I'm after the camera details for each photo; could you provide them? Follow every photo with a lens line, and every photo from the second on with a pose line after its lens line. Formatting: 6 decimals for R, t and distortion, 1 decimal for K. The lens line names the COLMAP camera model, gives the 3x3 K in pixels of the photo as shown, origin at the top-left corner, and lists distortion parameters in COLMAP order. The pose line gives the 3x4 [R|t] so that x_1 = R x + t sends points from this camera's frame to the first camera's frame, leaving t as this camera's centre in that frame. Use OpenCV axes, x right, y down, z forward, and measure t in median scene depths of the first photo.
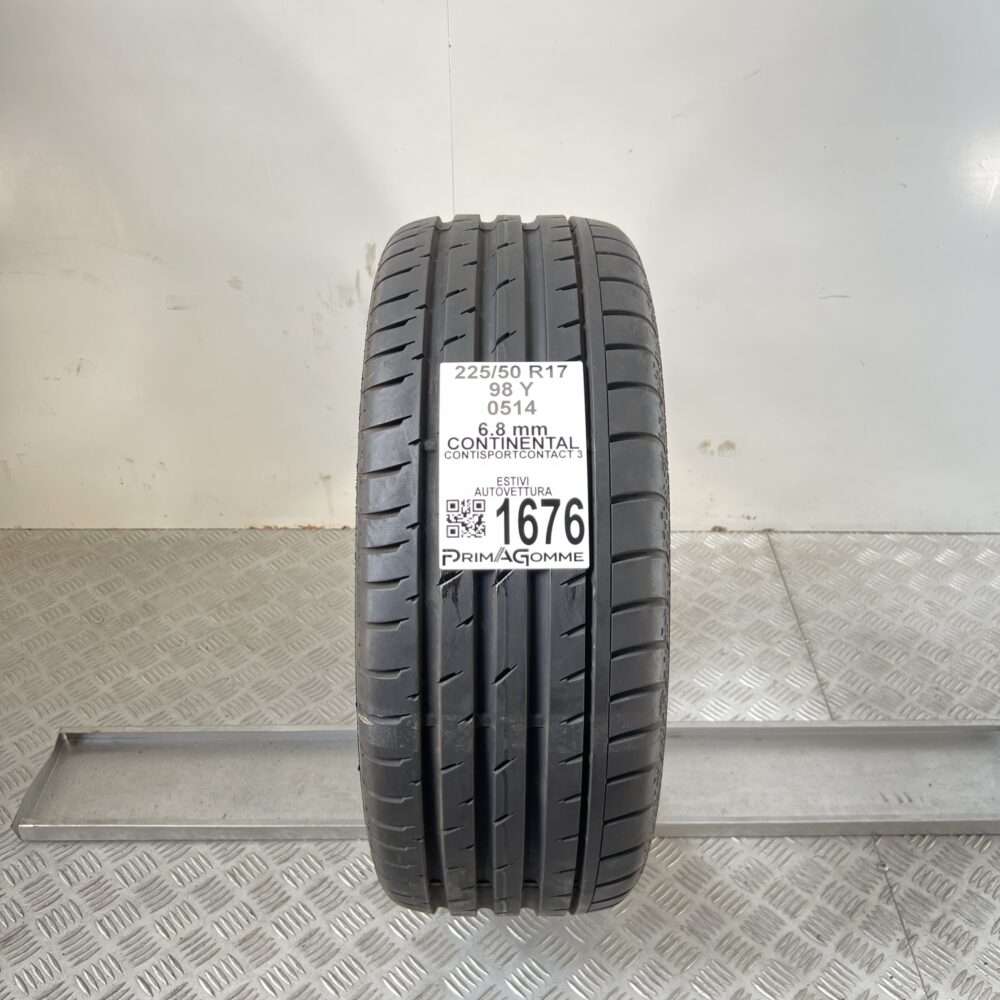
lens RADIAL K [[1019.9, 0, 494.0], [0, 1019.9, 516.4], [0, 0, 1]] dist [0.008220, 0.000000]
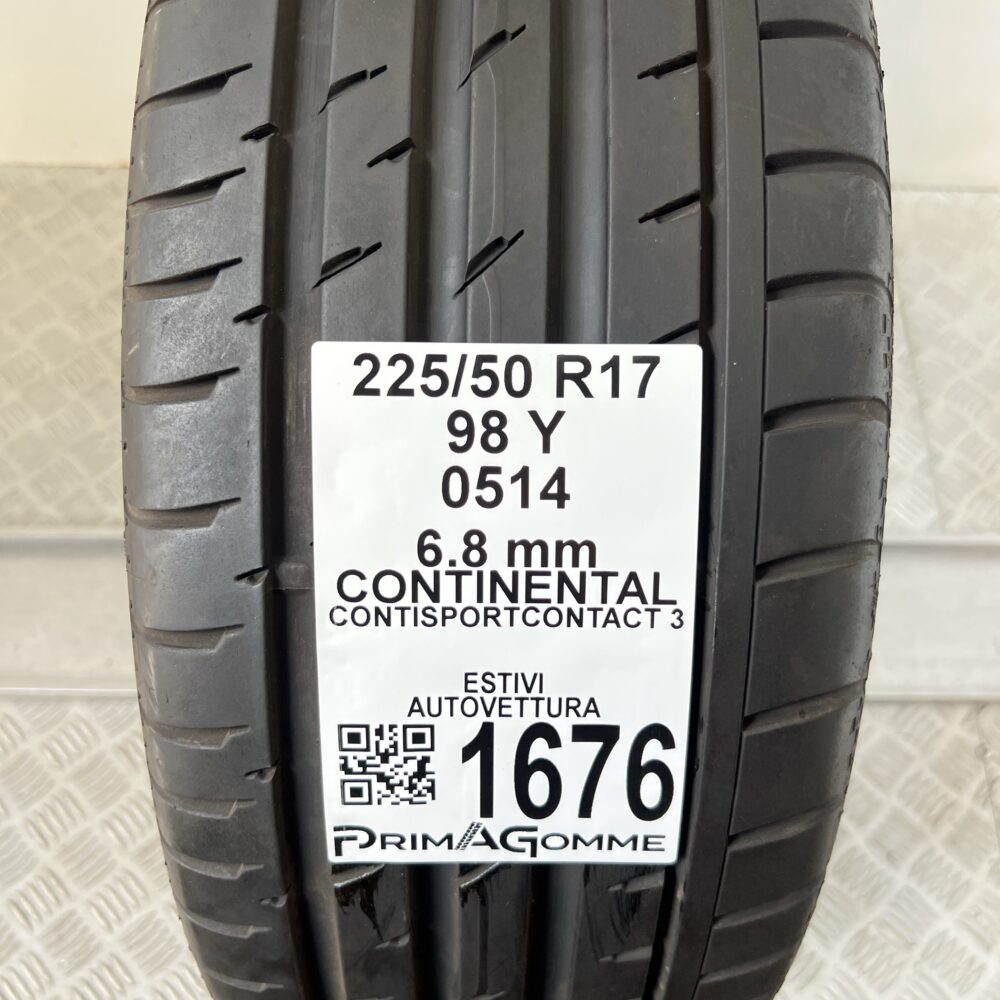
lens RADIAL K [[1019.9, 0, 492.9], [0, 1019.9, 499.3], [0, 0, 1]] dist [0.008220, 0.000000]
pose [[0.999867, 0.012850, 0.010084, 0.006343], [-0.016110, 0.877786, 0.478782, -0.196768], [-0.002700, -0.478881, 0.877876, 0.466233]]
